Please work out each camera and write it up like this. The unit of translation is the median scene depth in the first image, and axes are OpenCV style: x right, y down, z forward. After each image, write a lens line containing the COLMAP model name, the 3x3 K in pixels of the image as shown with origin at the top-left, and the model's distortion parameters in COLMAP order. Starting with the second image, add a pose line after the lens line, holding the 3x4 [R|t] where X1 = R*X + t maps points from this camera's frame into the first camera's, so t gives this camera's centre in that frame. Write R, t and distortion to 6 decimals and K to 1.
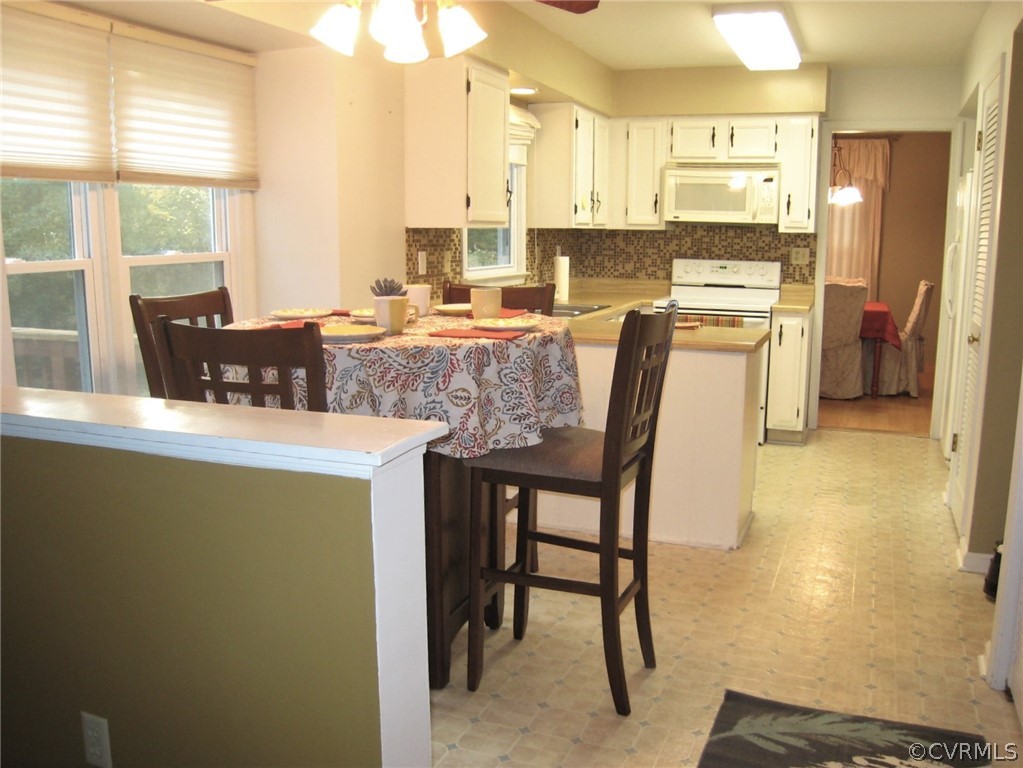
lens RADIAL K [[932.3, 0, 511.3], [0, 932.3, 416.2], [0, 0, 1]] dist [-0.168176, 0.104938]
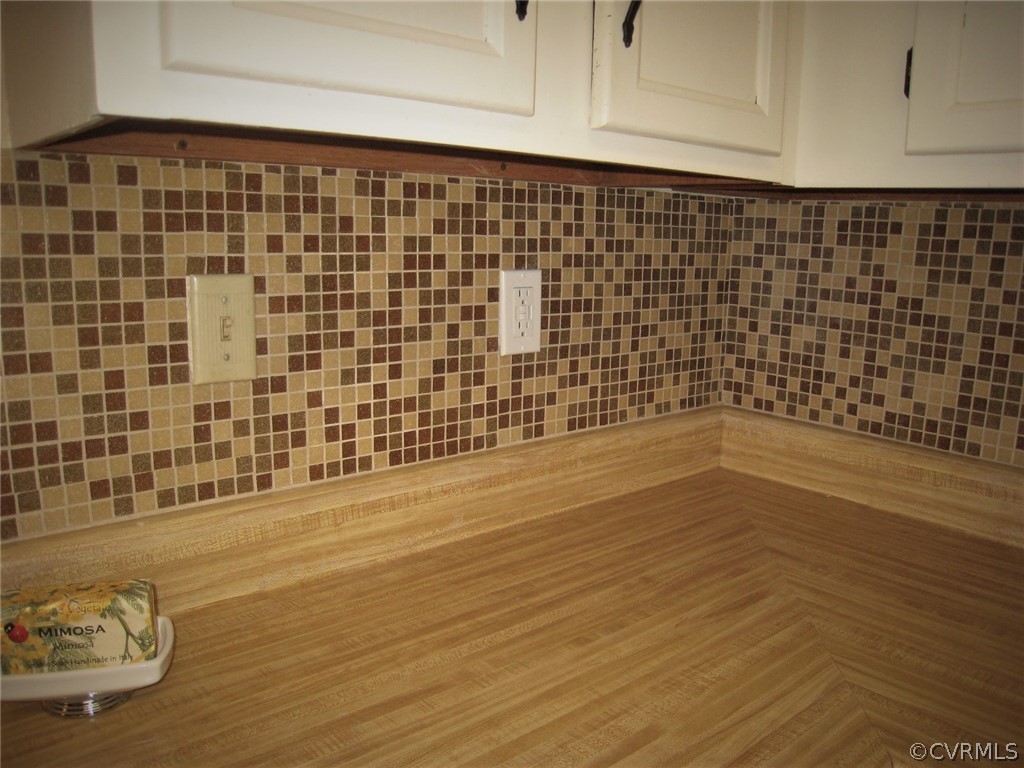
lens RADIAL K [[860.8, 0, 511.4], [0, 860.8, 409.1], [0, 0, 1]] dist [-0.176224, 0.123587]
pose [[0.892586, 0.111689, -0.436824, 0.233391], [-0.112601, 0.993353, 0.023902, -0.284381], [0.436589, 0.027852, 0.899230, 1.501653]]
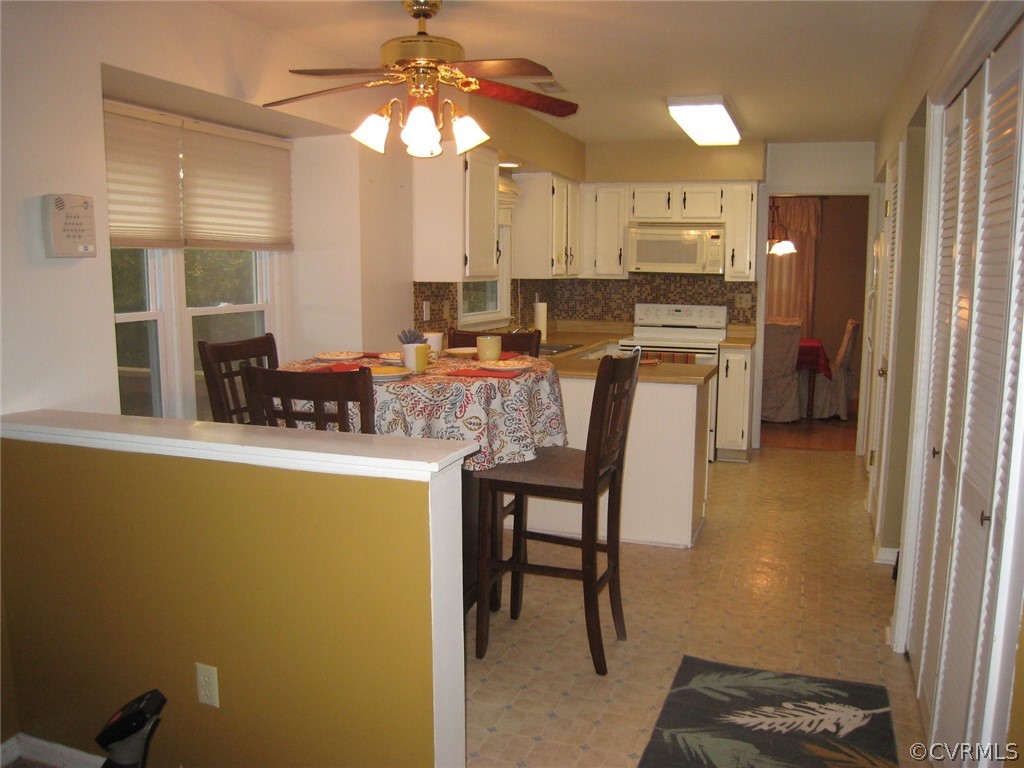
lens RADIAL K [[860.8, 0, 511.4], [0, 860.8, 409.1], [0, 0, 1]] dist [-0.176224, 0.123587]
pose [[0.999537, -0.004867, 0.030041, -0.026241], [0.005953, 0.999329, -0.036152, 0.002280], [-0.029845, 0.036314, 0.998895, -0.128775]]
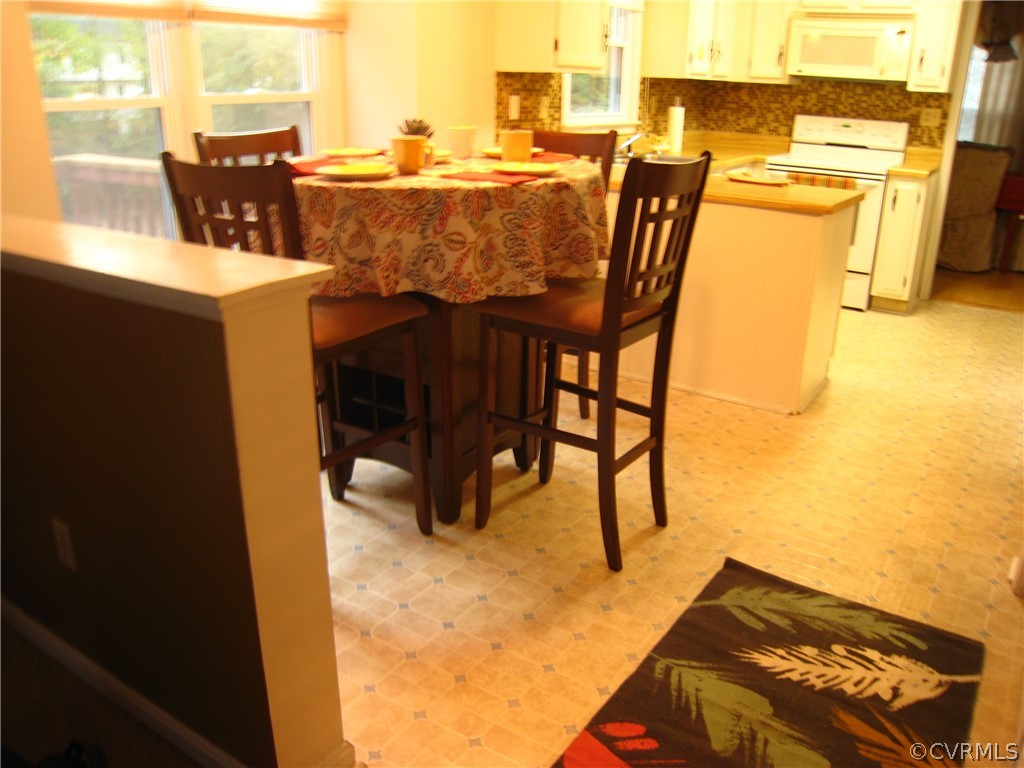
lens RADIAL K [[860.8, 0, 511.4], [0, 860.8, 409.1], [0, 0, 1]] dist [-0.176224, 0.123587]
pose [[0.978709, 0.088998, -0.184954, 0.128811], [-0.055813, 0.982546, 0.177450, -0.006453], [0.197519, -0.163349, 0.966594, 0.073135]]
